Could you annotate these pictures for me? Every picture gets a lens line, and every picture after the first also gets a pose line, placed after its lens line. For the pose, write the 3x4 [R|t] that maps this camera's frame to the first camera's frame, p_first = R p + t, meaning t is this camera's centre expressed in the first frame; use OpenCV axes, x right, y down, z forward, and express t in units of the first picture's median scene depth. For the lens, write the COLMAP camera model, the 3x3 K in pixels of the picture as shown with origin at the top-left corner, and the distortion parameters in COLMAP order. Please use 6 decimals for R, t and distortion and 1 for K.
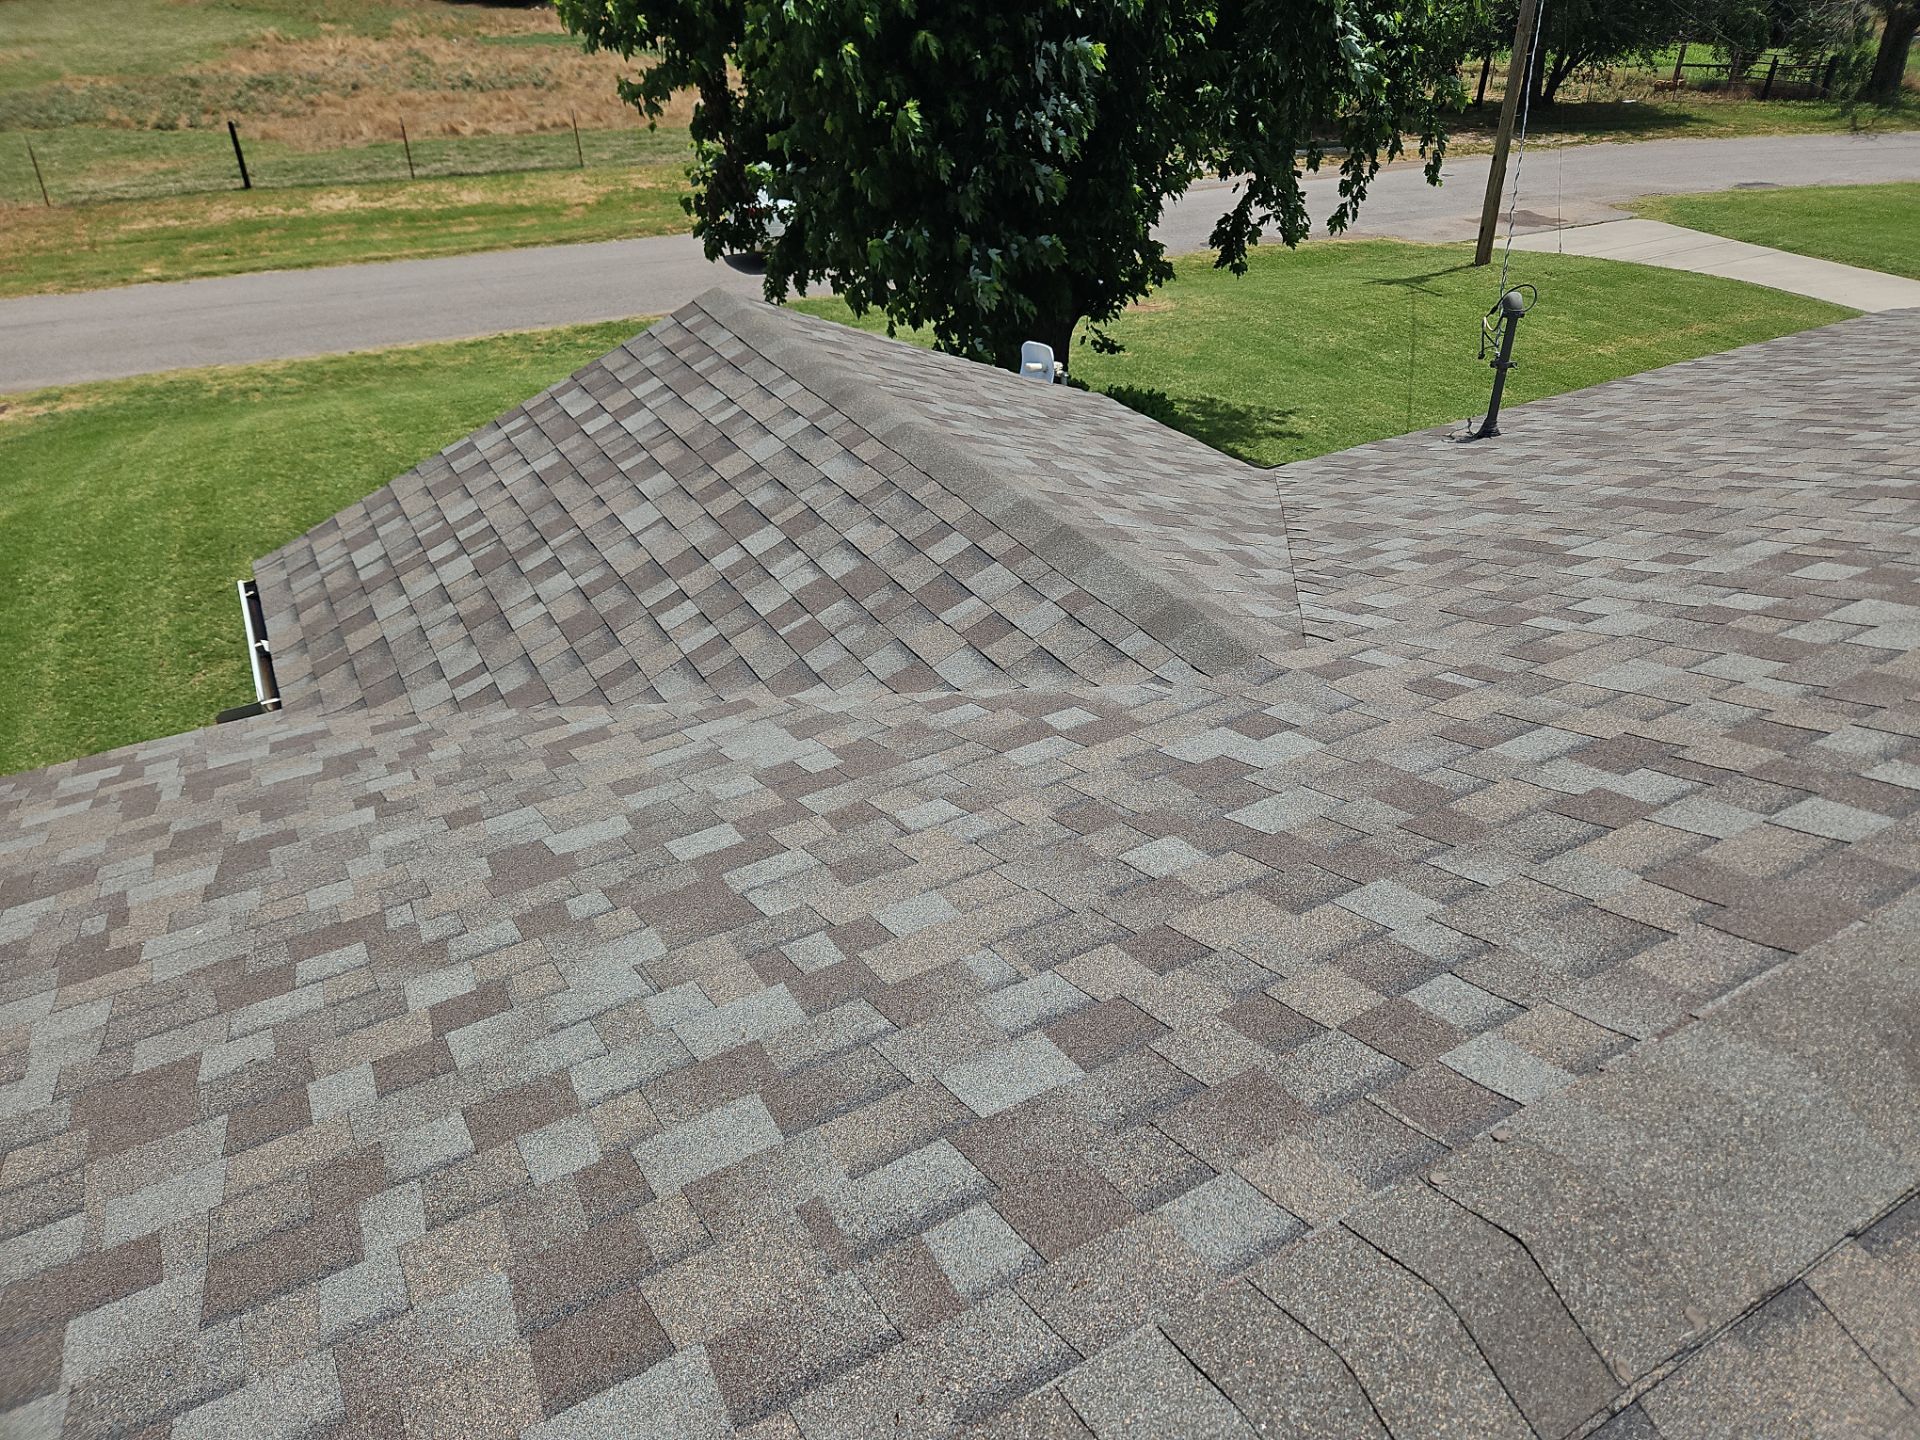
lens RADIAL K [[1331.8, 0, 966.6], [0, 1331.8, 723.3], [0, 0, 1]] dist [0.050863, -0.033069]
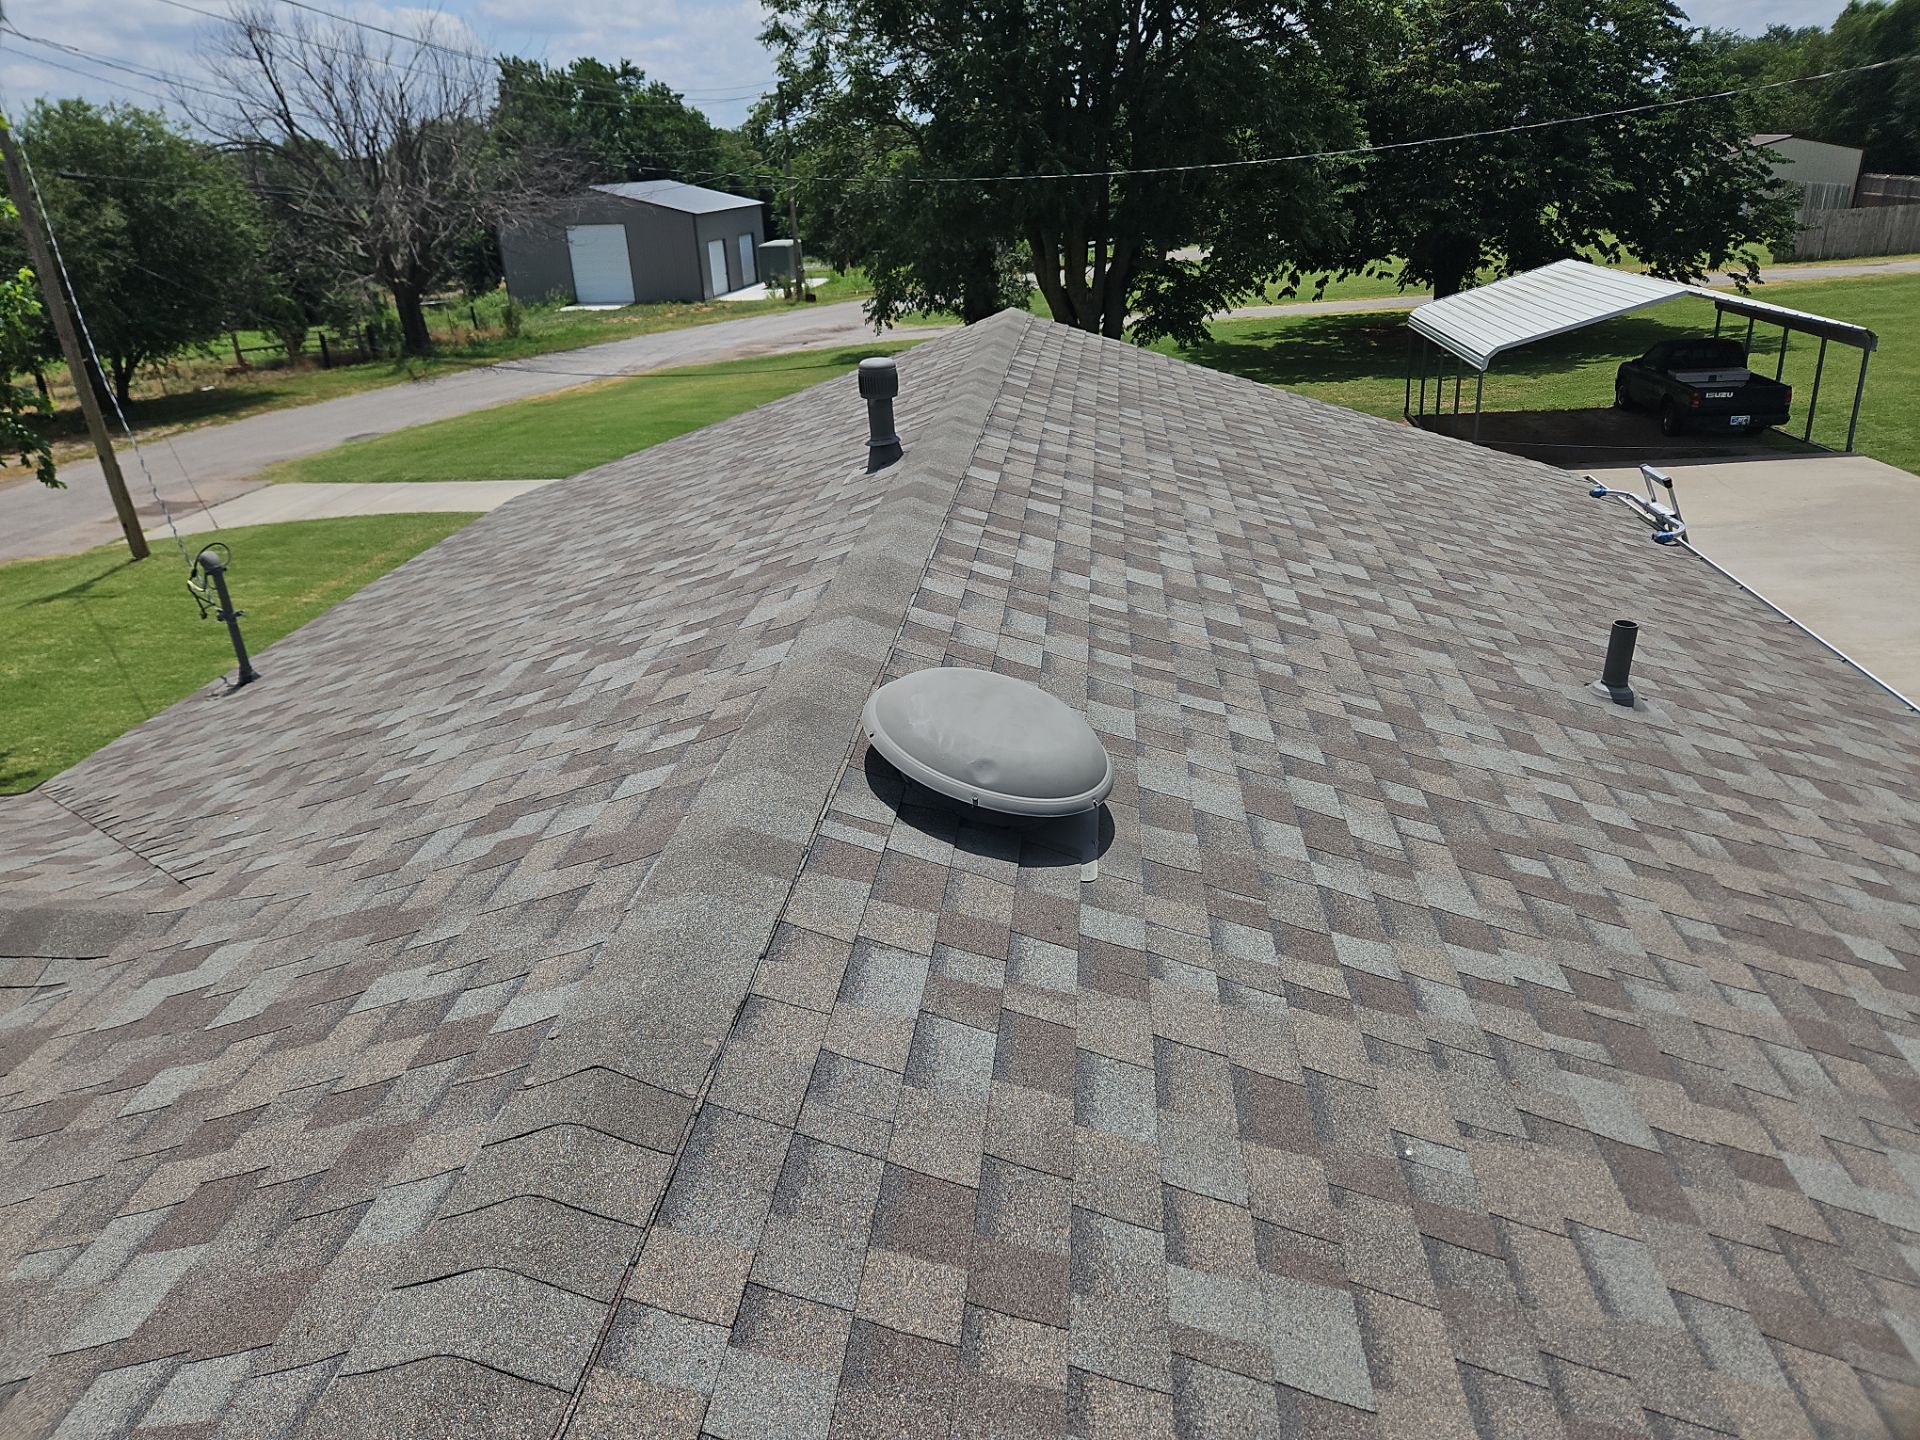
lens RADIAL K [[1331.8, 0, 967.6], [0, 1331.8, 714.4], [0, 0, 1]] dist [0.050863, -0.033069]
pose [[0.591581, -0.347035, 0.727735, -0.054656], [0.476446, 0.878632, 0.031686, 0.042611], [-0.650408, 0.327982, 0.685126, -0.072404]]
